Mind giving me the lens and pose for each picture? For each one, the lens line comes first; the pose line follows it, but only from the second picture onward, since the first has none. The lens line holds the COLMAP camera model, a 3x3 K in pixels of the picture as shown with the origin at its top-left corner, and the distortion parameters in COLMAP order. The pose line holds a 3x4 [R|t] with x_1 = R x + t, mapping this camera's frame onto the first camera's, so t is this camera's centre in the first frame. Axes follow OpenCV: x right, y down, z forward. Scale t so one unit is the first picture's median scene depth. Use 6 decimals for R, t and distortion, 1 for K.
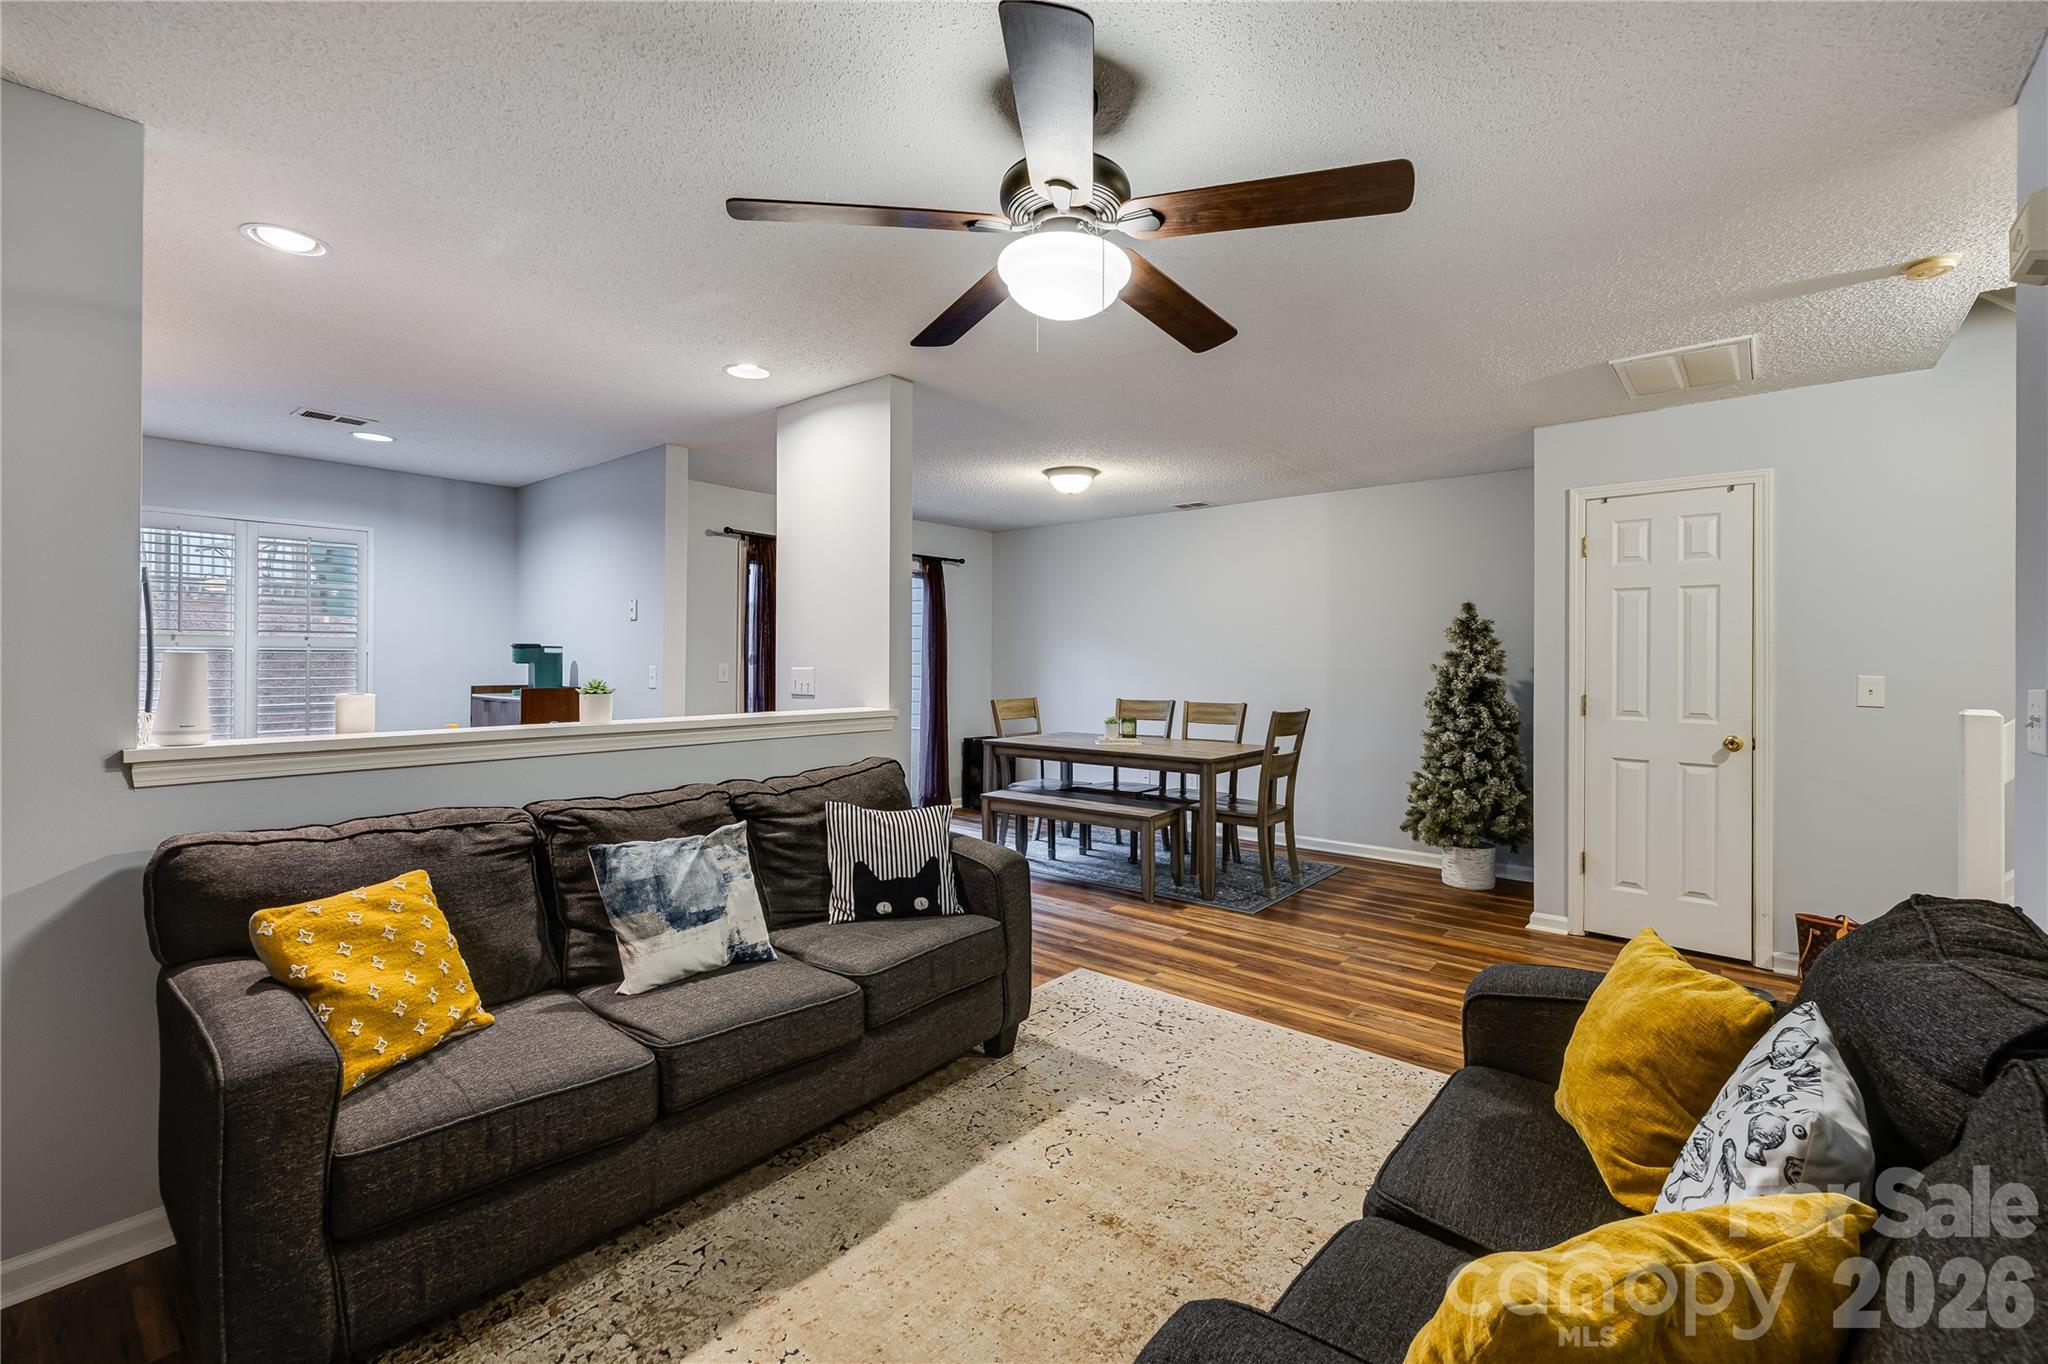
lens RADIAL K [[882.5, 0, 1040.5], [0, 882.5, 668.7], [0, 0, 1]] dist [-0.000301, 0.000084]
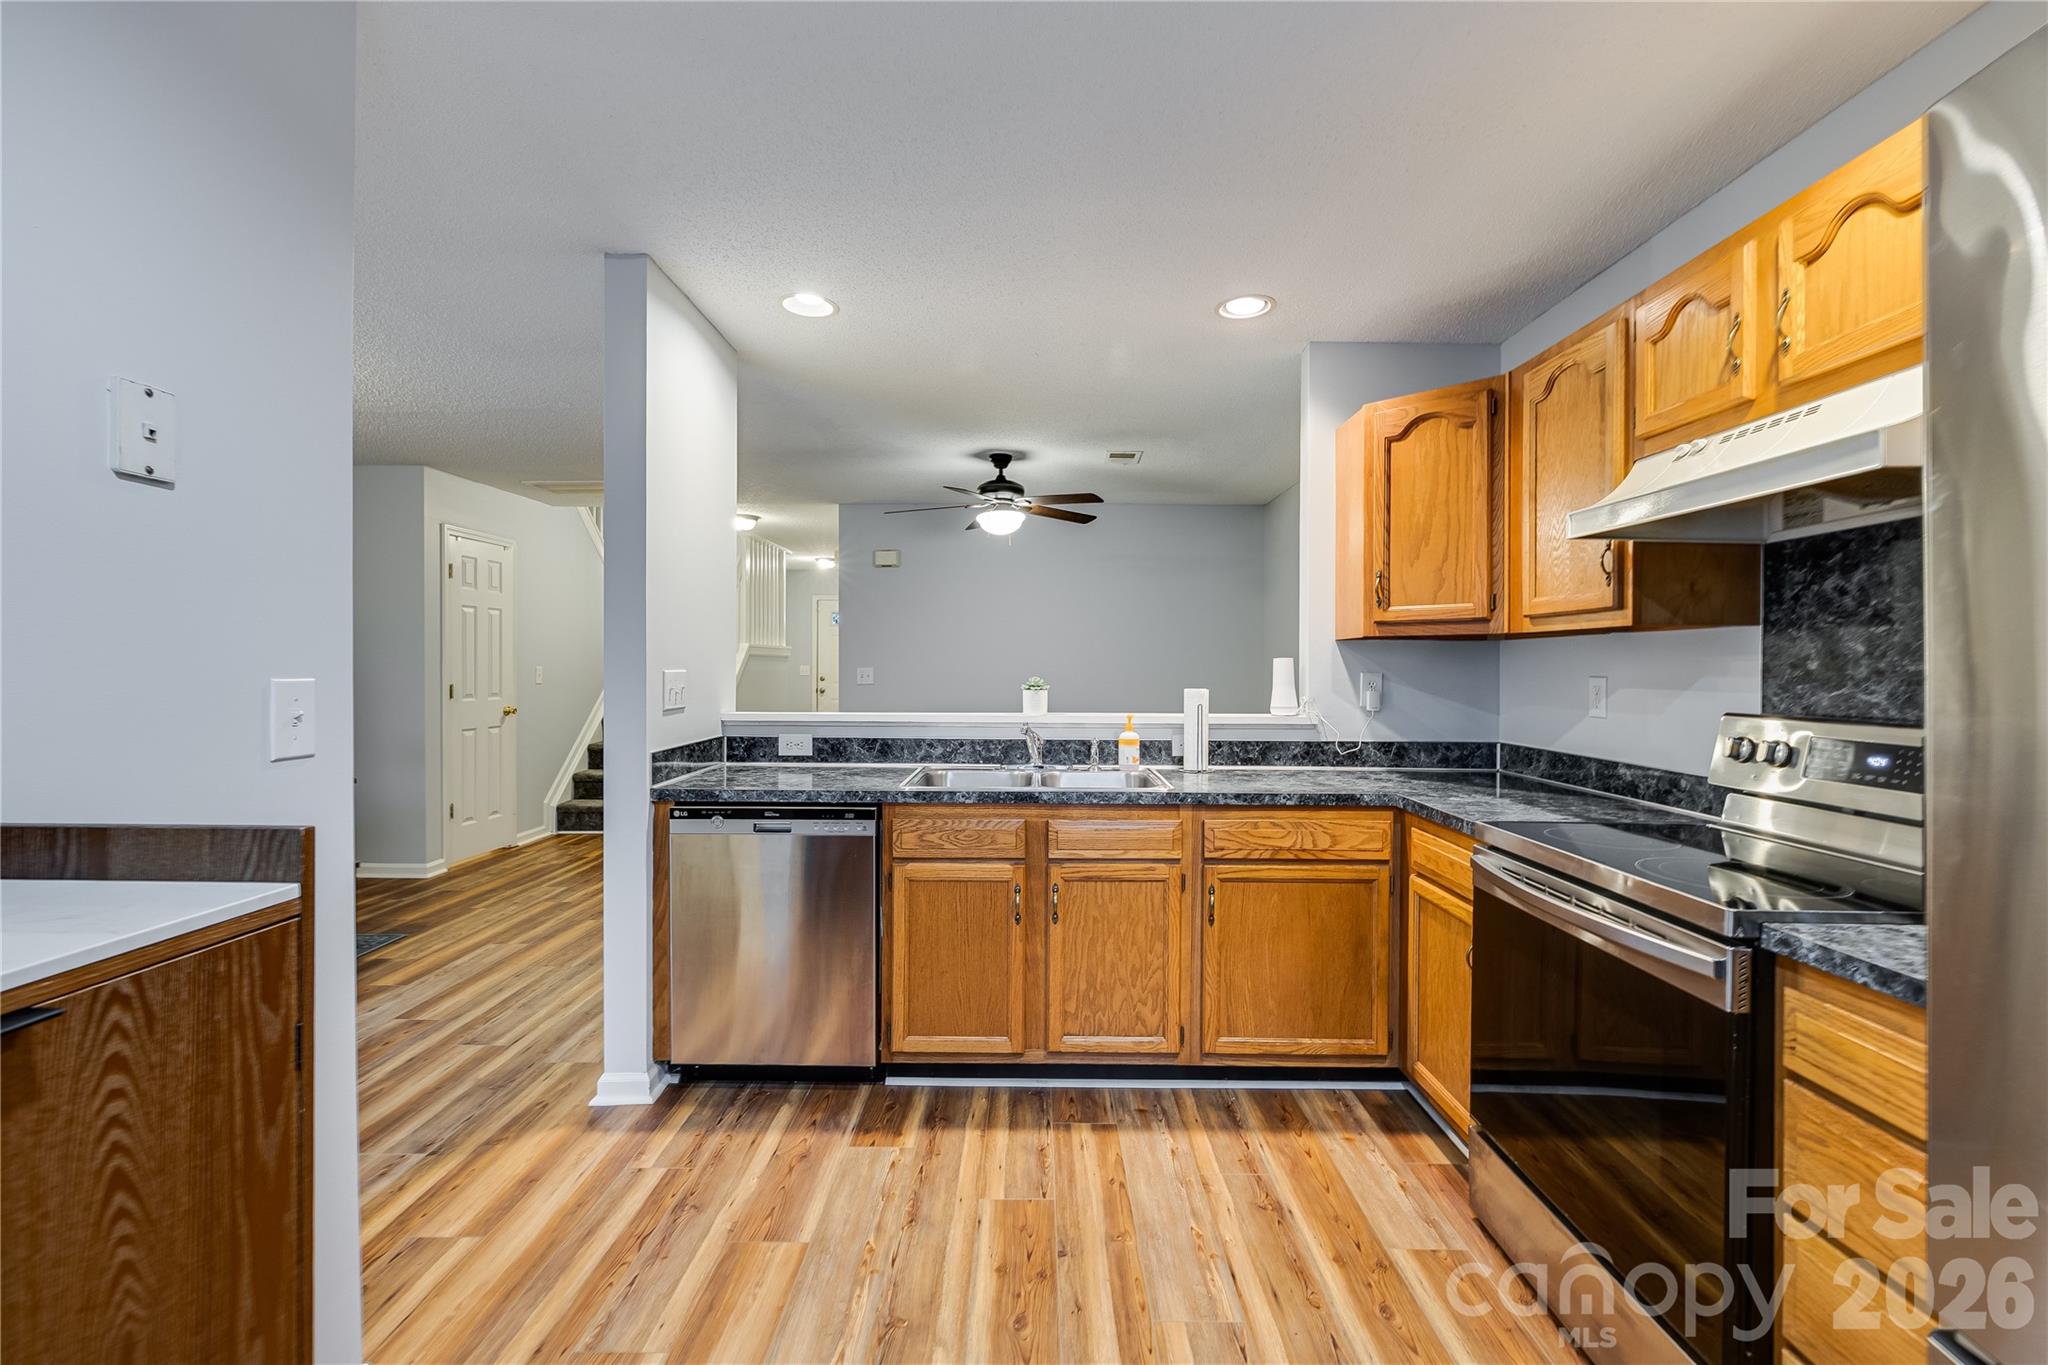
lens RADIAL K [[882.5, 0, 1023.8], [0, 882.5, 671.2], [0, 0, 1]] dist [-0.000301, 0.000084]
pose [[-0.619780, -0.012204, 0.784680, -0.968971], [-0.002410, 0.999904, 0.013648, -0.009378], [-0.784772, 0.006568, -0.619750, 1.188007]]
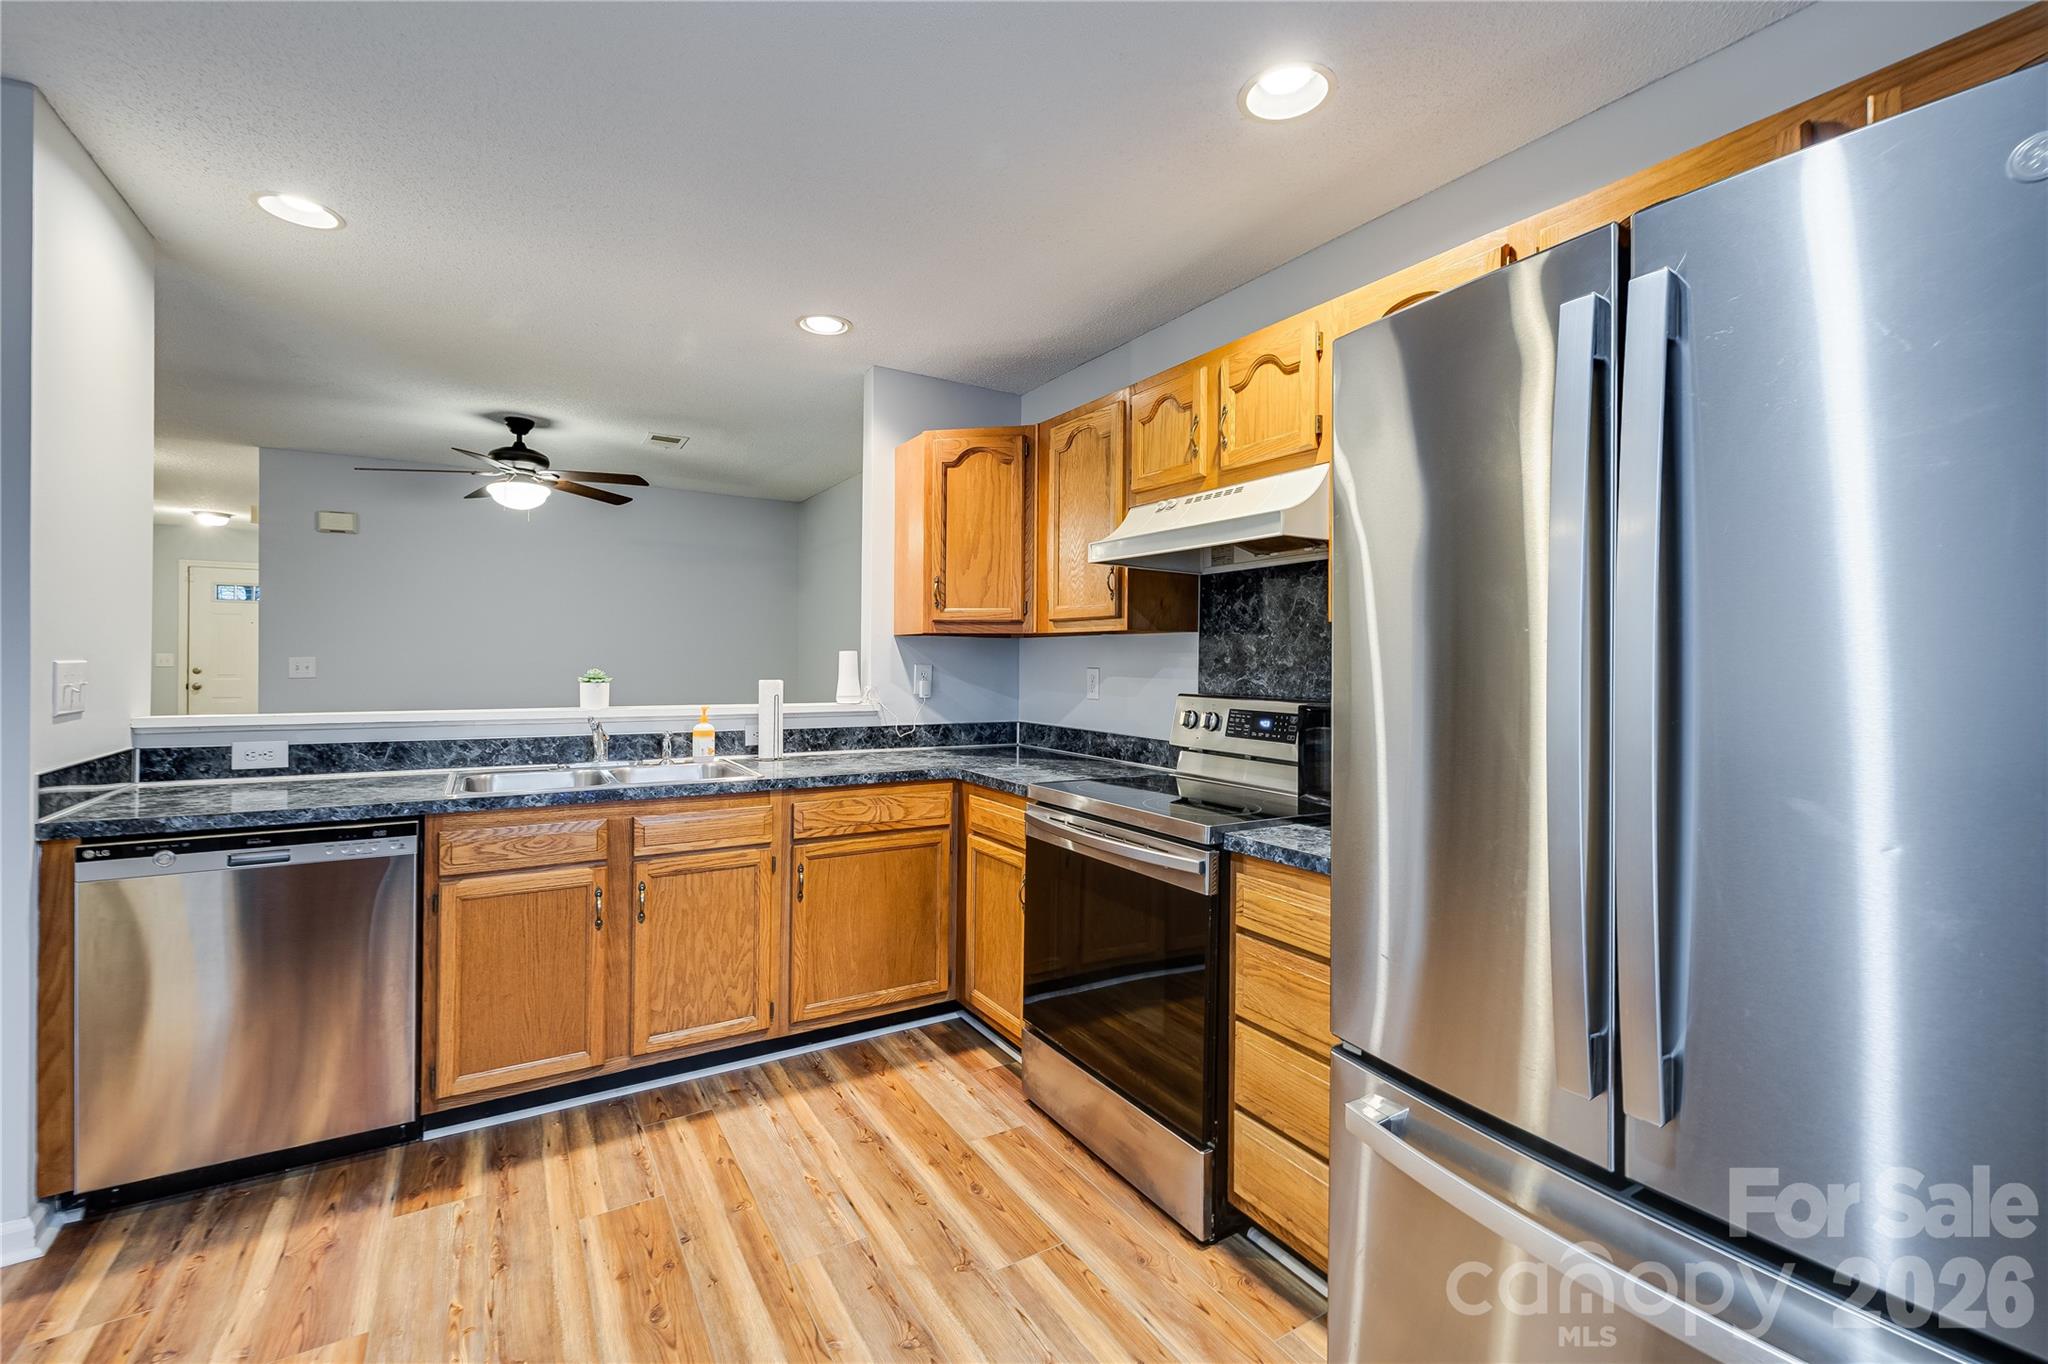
lens RADIAL K [[882.5, 0, 1018.8], [0, 882.5, 666.3], [0, 0, 1]] dist [-0.000301, 0.000084]
pose [[-0.941401, -0.015849, 0.336917, -0.939042], [-0.011543, 0.999824, 0.014779, -0.010660], [-0.337092, 0.010024, -0.941418, 1.271545]]
